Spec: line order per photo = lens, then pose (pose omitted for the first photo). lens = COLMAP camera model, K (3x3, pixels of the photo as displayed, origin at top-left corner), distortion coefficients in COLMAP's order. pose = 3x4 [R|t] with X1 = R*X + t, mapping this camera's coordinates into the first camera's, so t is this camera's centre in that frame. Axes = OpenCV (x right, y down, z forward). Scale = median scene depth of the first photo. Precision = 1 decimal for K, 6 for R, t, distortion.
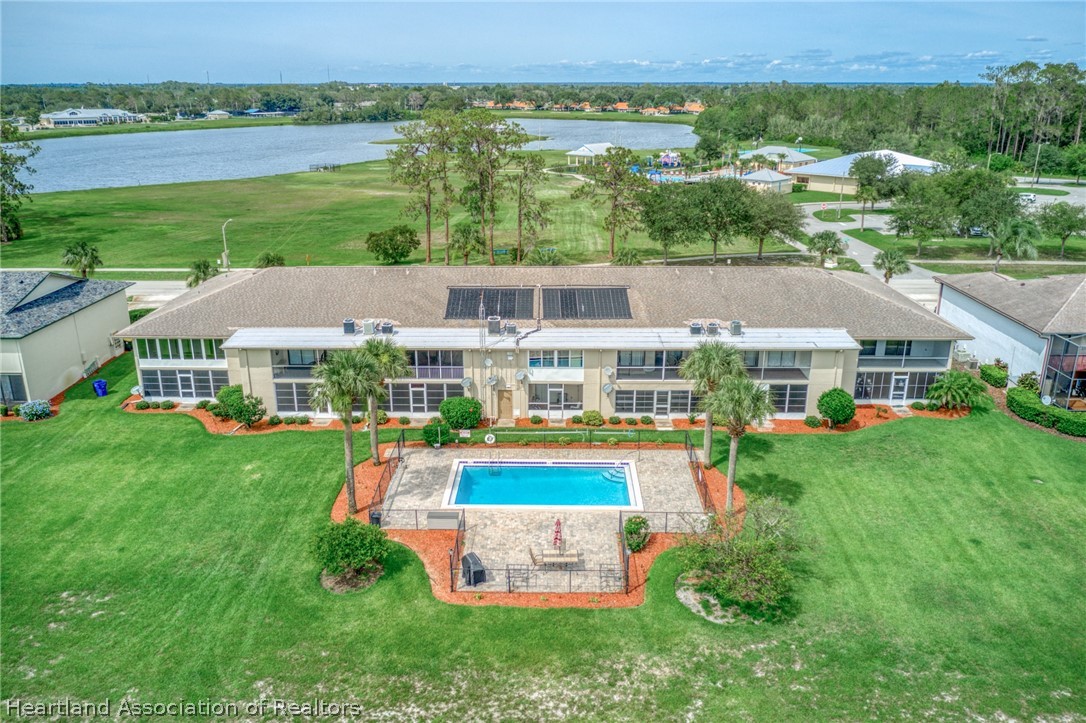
lens RADIAL K [[825.7, 0, 543.0], [0, 825.7, 361.5], [0, 0, 1]] dist [-0.032628, -0.004363]
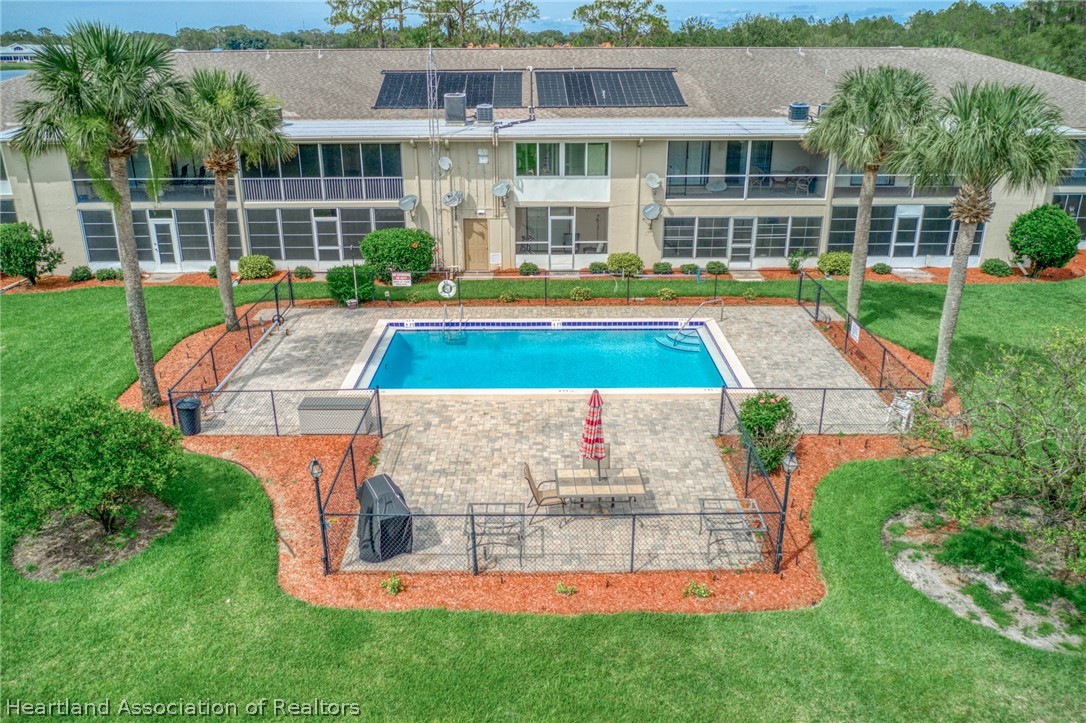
lens RADIAL K [[825.7, 0, 543.0], [0, 825.7, 361.5], [0, 0, 1]] dist [-0.032628, -0.004363]
pose [[0.999768, -0.010023, 0.019080, -0.010986], [0.009125, 0.998874, 0.046562, 0.116927], [-0.019525, -0.046377, 0.998733, 0.442385]]
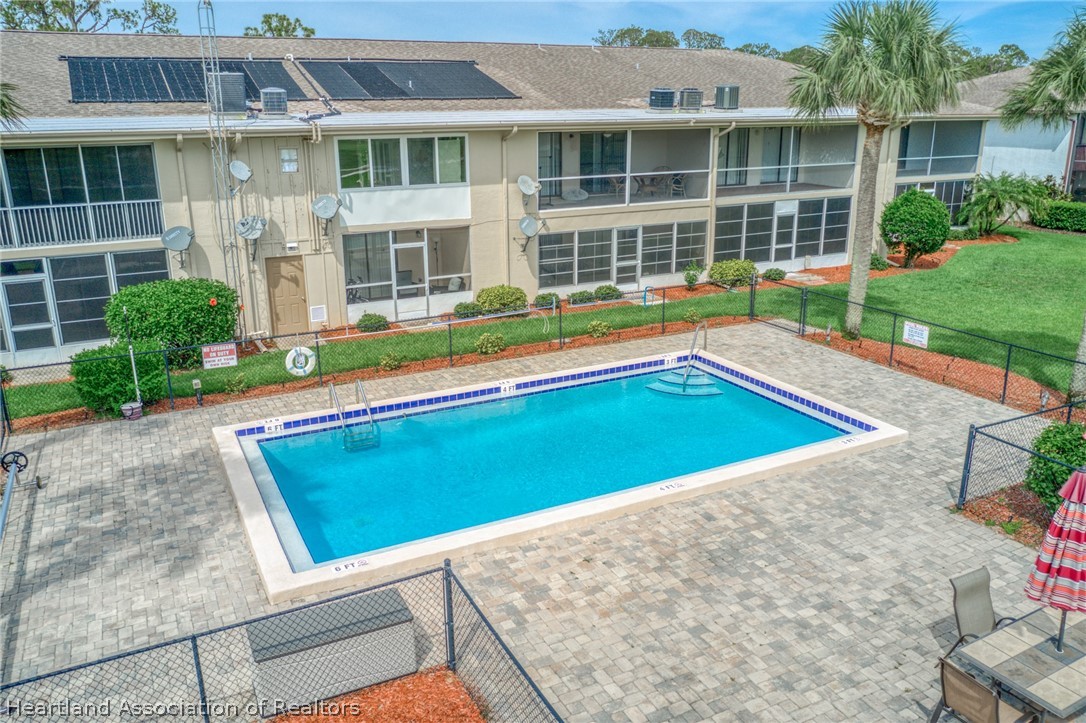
lens RADIAL K [[825.7, 0, 543.0], [0, 825.7, 361.5], [0, 0, 1]] dist [-0.032628, -0.004363]
pose [[0.880135, -0.143347, 0.452564, -0.129022], [0.158352, 0.987371, 0.004784, 0.107602], [-0.447534, 0.067454, 0.891719, 0.653449]]
